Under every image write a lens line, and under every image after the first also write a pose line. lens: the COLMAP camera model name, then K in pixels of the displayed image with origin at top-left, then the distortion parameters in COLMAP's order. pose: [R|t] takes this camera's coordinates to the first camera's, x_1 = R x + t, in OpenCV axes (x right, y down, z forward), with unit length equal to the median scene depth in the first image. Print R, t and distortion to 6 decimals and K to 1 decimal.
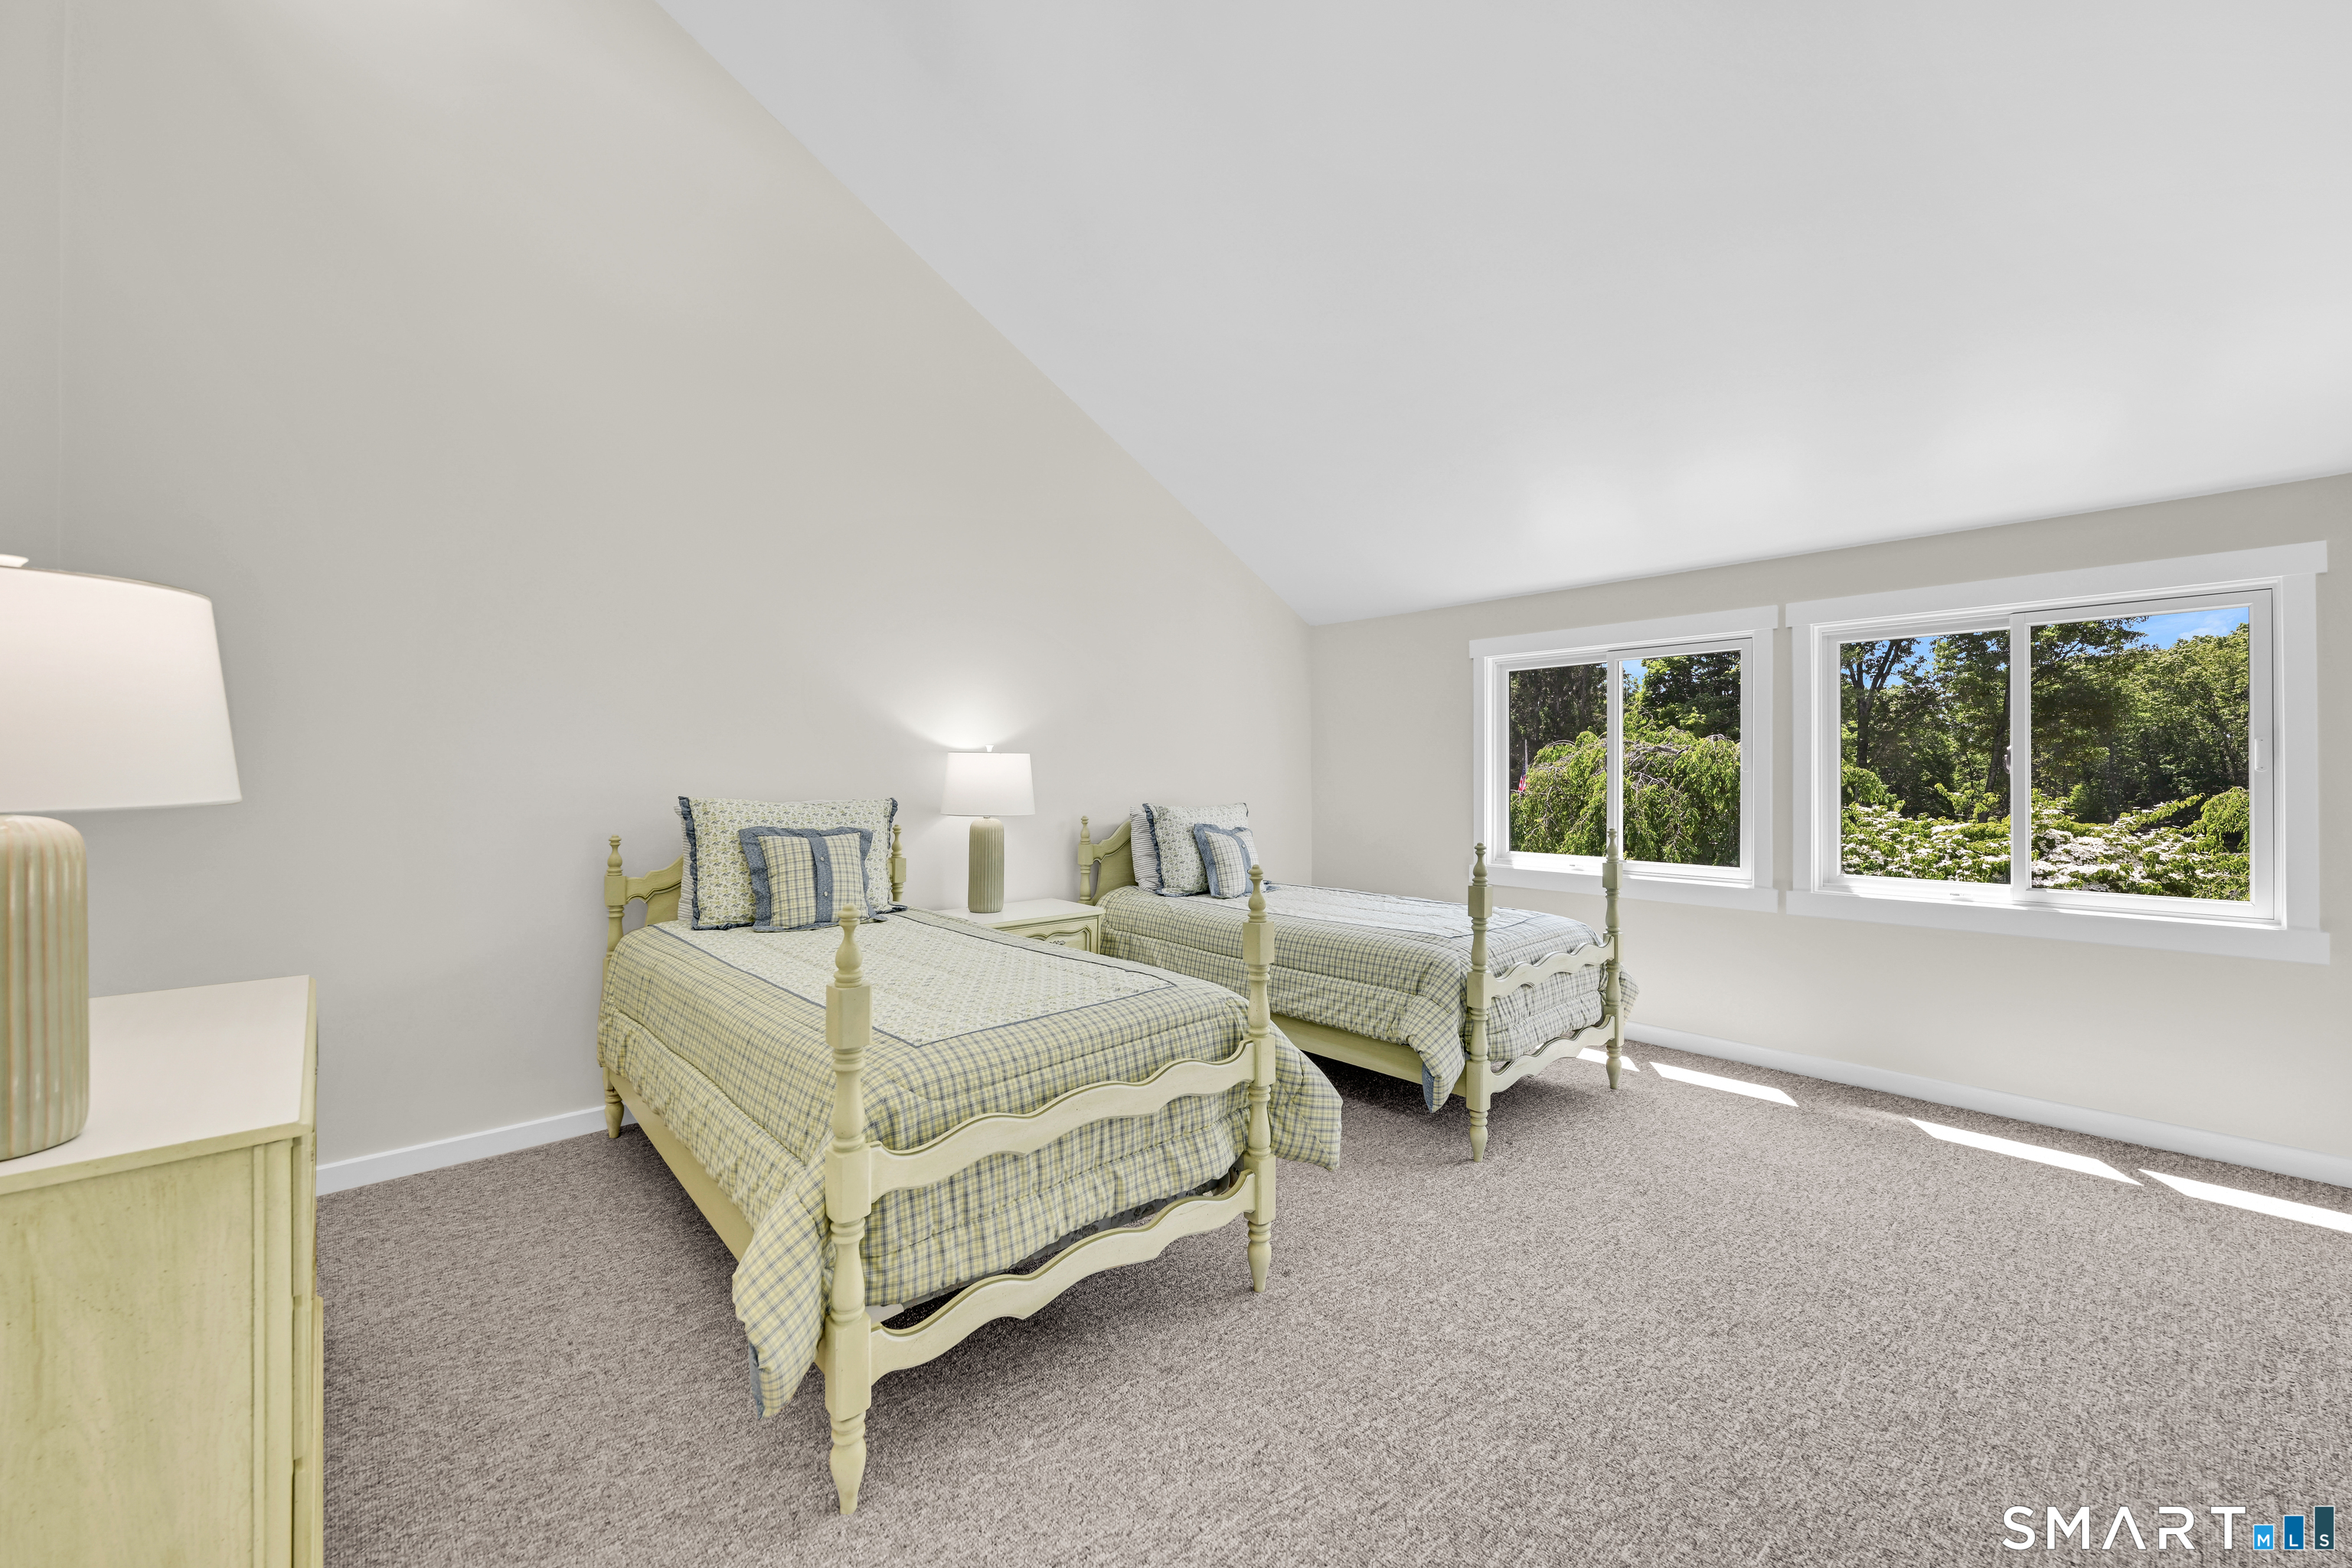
lens RADIAL K [[943.7, 0, 1167.1], [0, 943.7, 780.3], [0, 0, 1]] dist [-0.001842, -0.000009]
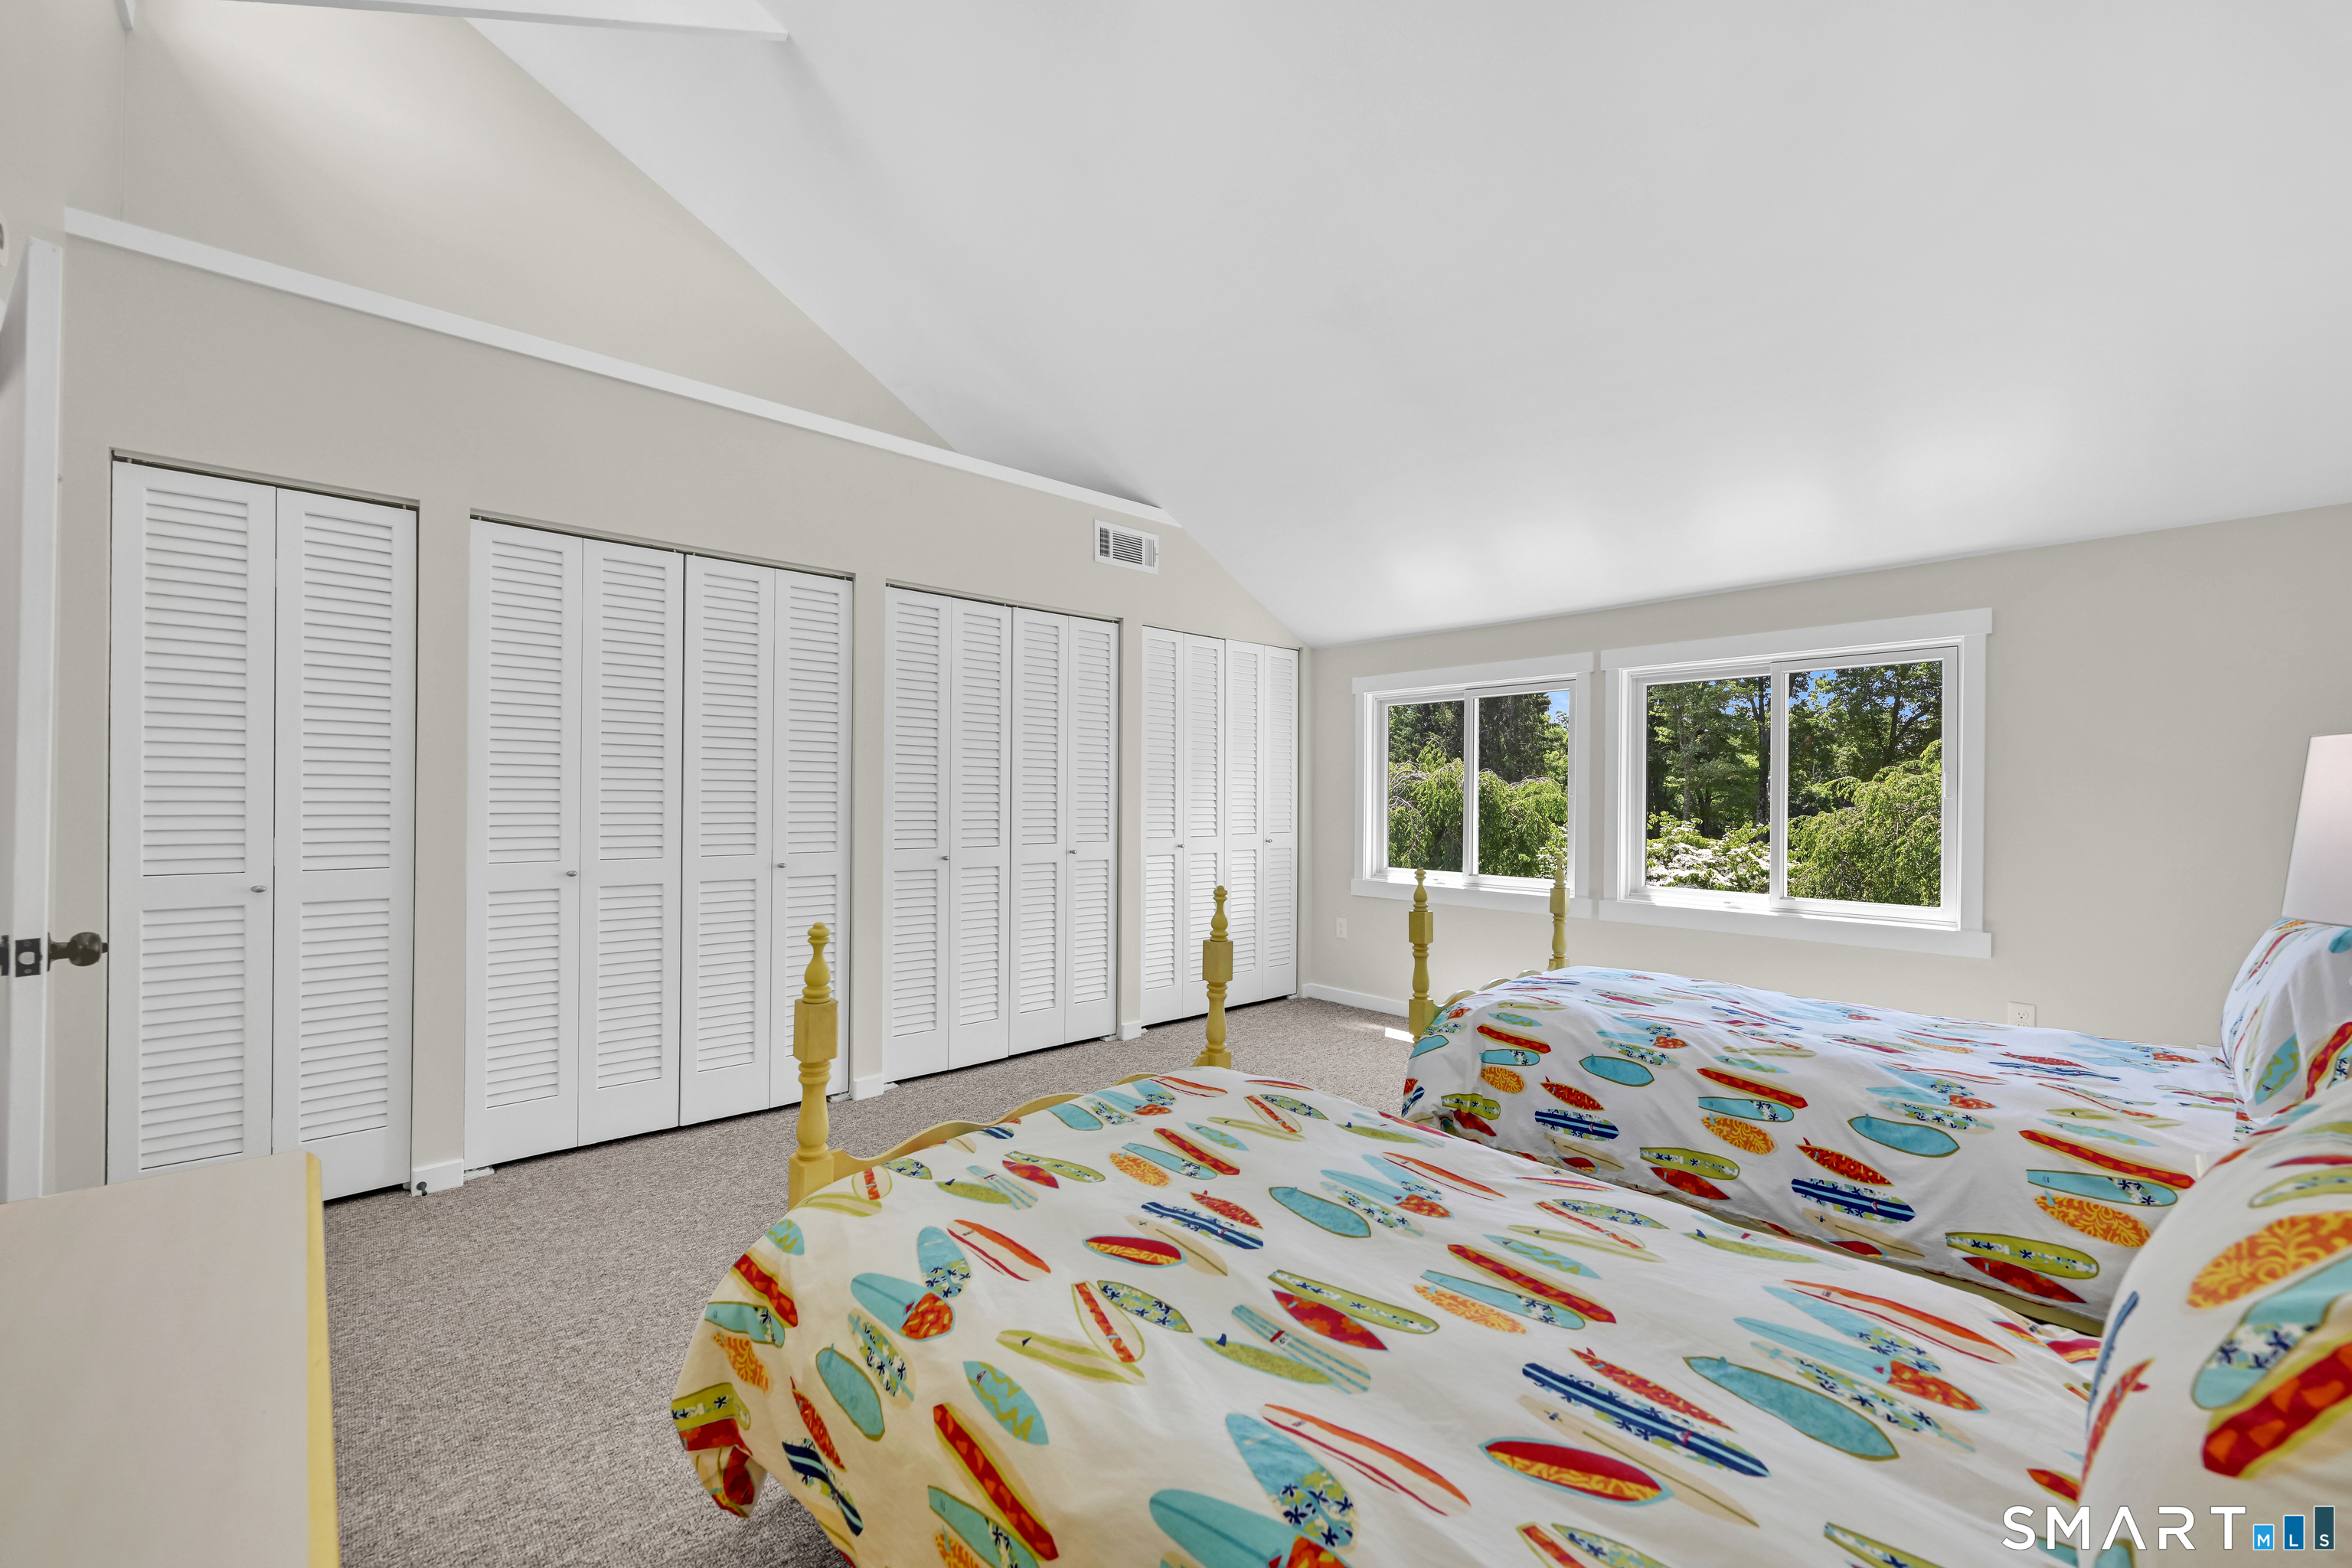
lens RADIAL K [[943.7, 0, 1170.9], [0, 943.7, 793.5], [0, 0, 1]] dist [-0.001842, -0.000009]
pose [[0.999827, 0.005579, 0.017766, 0.124638], [-0.005404, 0.999937, -0.009865, 0.001032], [-0.017820, 0.009768, 0.999794, -0.148047]]
